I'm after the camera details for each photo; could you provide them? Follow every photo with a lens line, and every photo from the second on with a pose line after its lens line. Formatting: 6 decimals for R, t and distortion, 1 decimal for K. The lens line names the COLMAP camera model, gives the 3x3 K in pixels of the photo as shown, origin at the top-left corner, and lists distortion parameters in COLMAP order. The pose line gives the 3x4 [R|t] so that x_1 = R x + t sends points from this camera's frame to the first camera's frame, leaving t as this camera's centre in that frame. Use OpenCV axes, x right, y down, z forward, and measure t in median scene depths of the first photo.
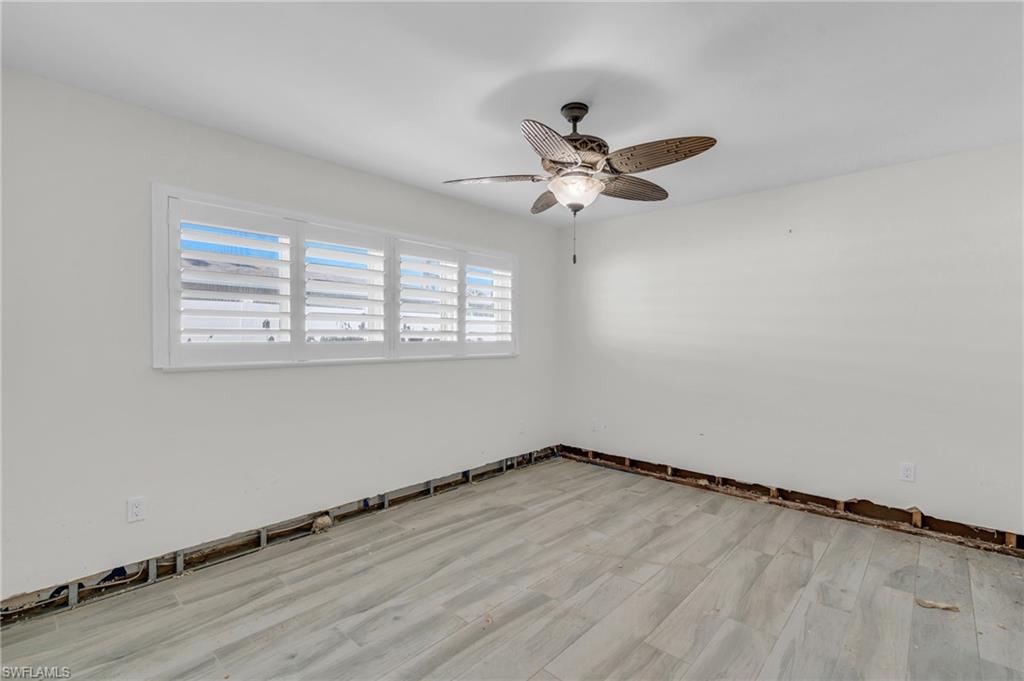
lens RADIAL K [[467.7, 0, 510.9], [0, 467.7, 335.6], [0, 0, 1]] dist [-0.007204, -0.000651]
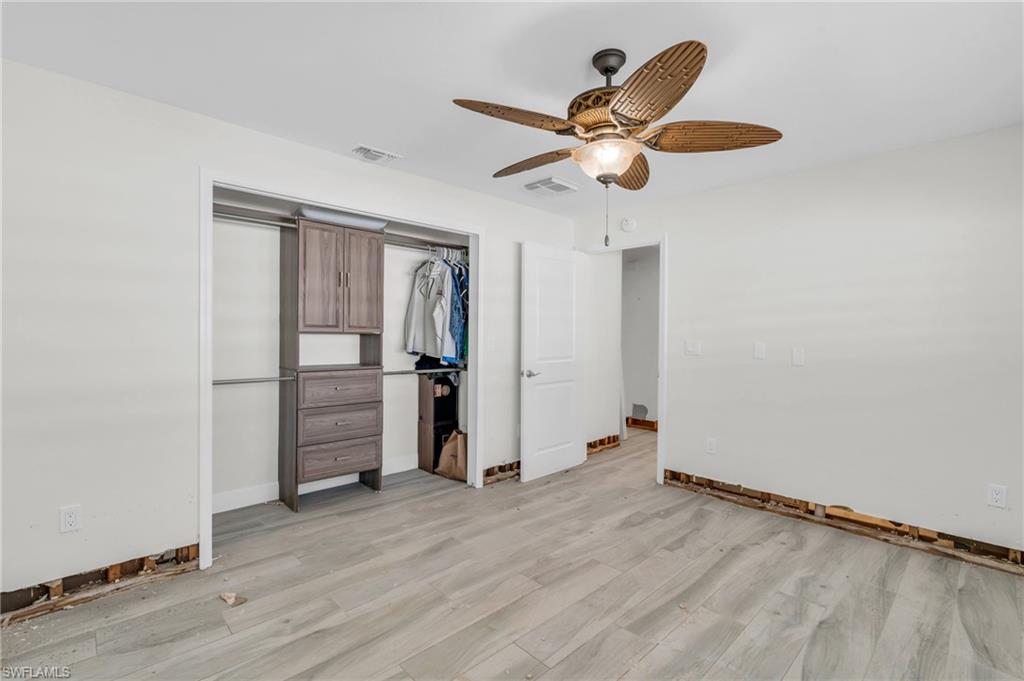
lens RADIAL K [[467.7, 0, 510.9], [0, 467.7, 336.5], [0, 0, 1]] dist [-0.007204, -0.000651]
pose [[-0.997936, -0.015306, 0.062367, 0.274217], [-0.014667, 0.999835, 0.010691, 0.001389], [-0.062521, 0.009754, -0.997996, 2.007166]]
